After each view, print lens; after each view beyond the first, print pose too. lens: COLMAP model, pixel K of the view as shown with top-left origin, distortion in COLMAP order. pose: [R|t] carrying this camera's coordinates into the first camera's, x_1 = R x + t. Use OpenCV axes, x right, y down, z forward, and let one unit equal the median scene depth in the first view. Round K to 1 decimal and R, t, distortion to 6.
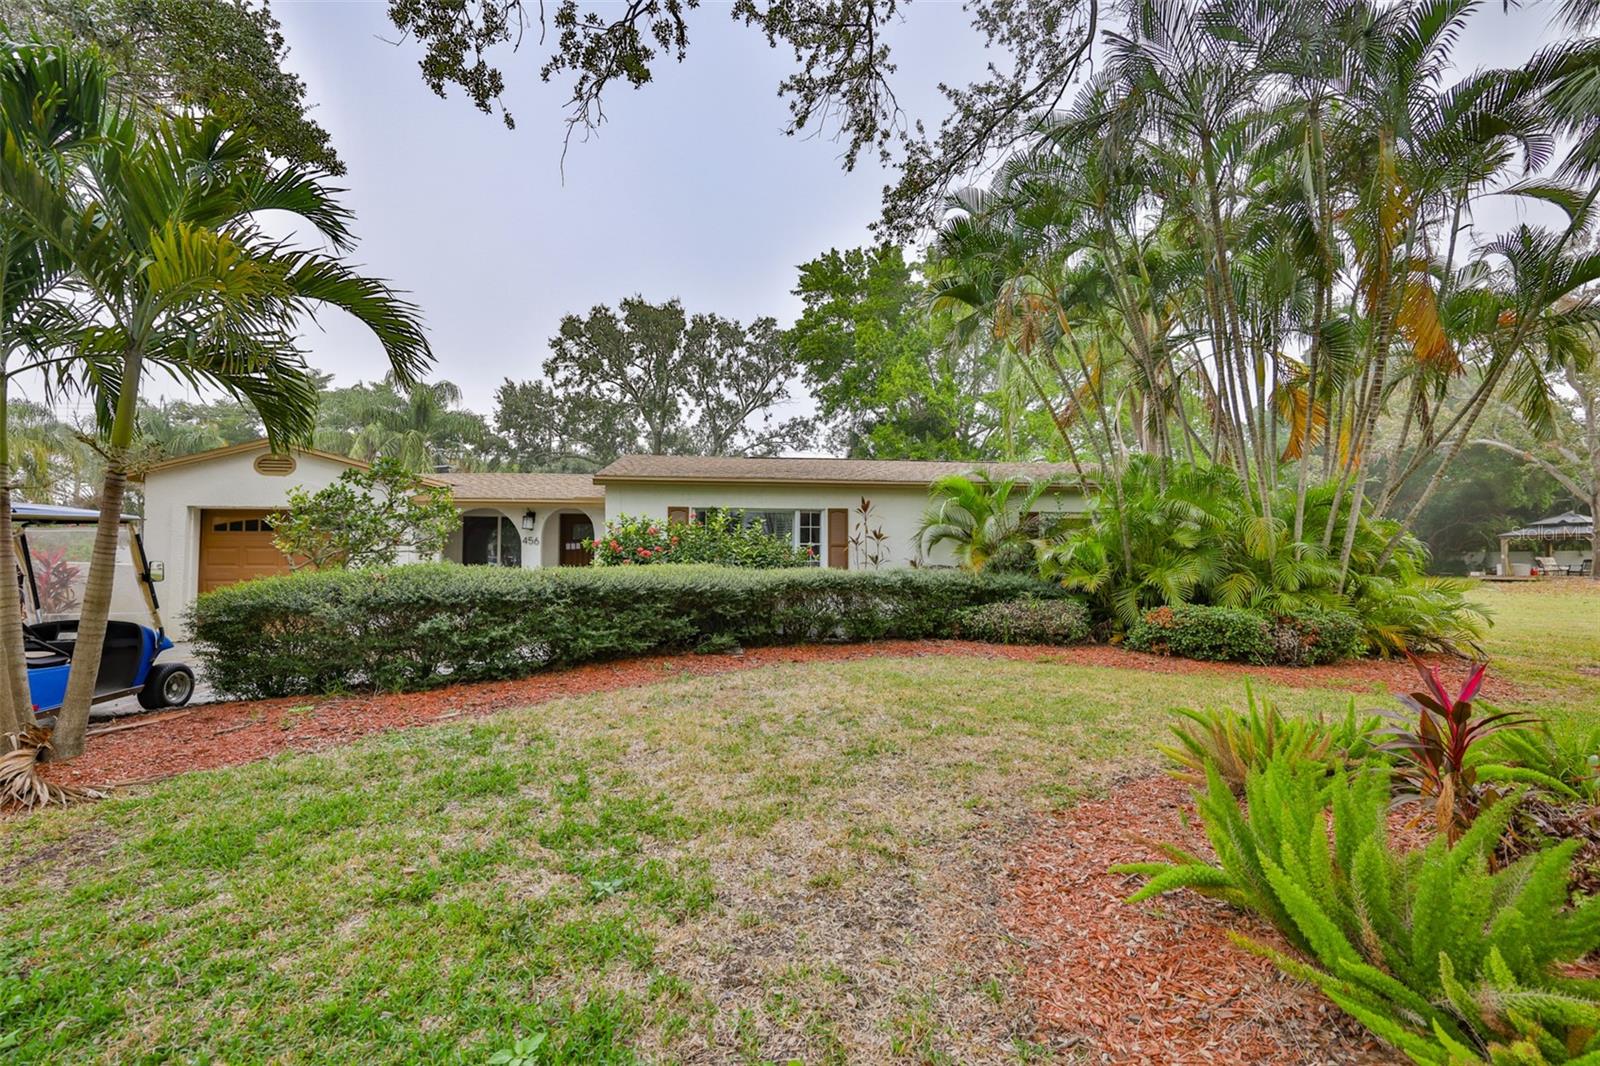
lens RADIAL K [[668.9, 0, 791.9], [0, 668.9, 540.0], [0, 0, 1]] dist [-0.000895, -0.000130]
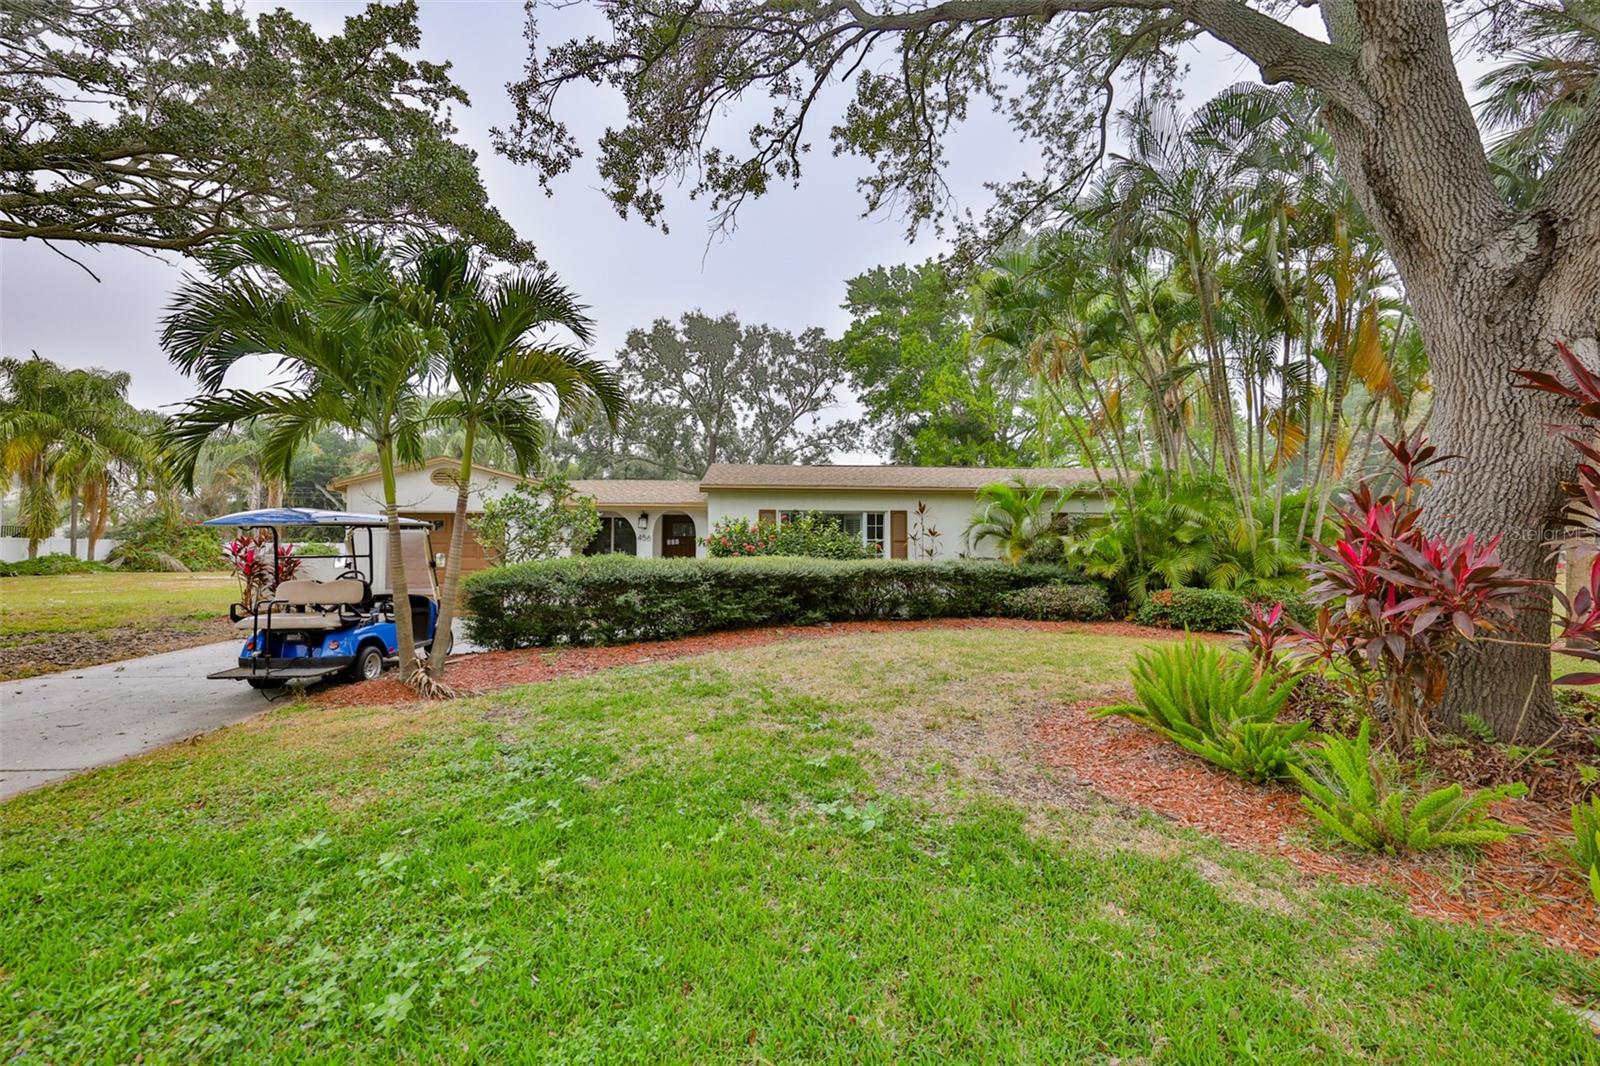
lens RADIAL K [[668.9, 0, 804.8], [0, 668.9, 529.0], [0, 0, 1]] dist [-0.000895, -0.000130]
pose [[0.999386, -0.002584, -0.034937, -0.069088], [0.002266, 0.999956, -0.009146, -0.003465], [0.034959, 0.009061, 0.999348, -0.248756]]
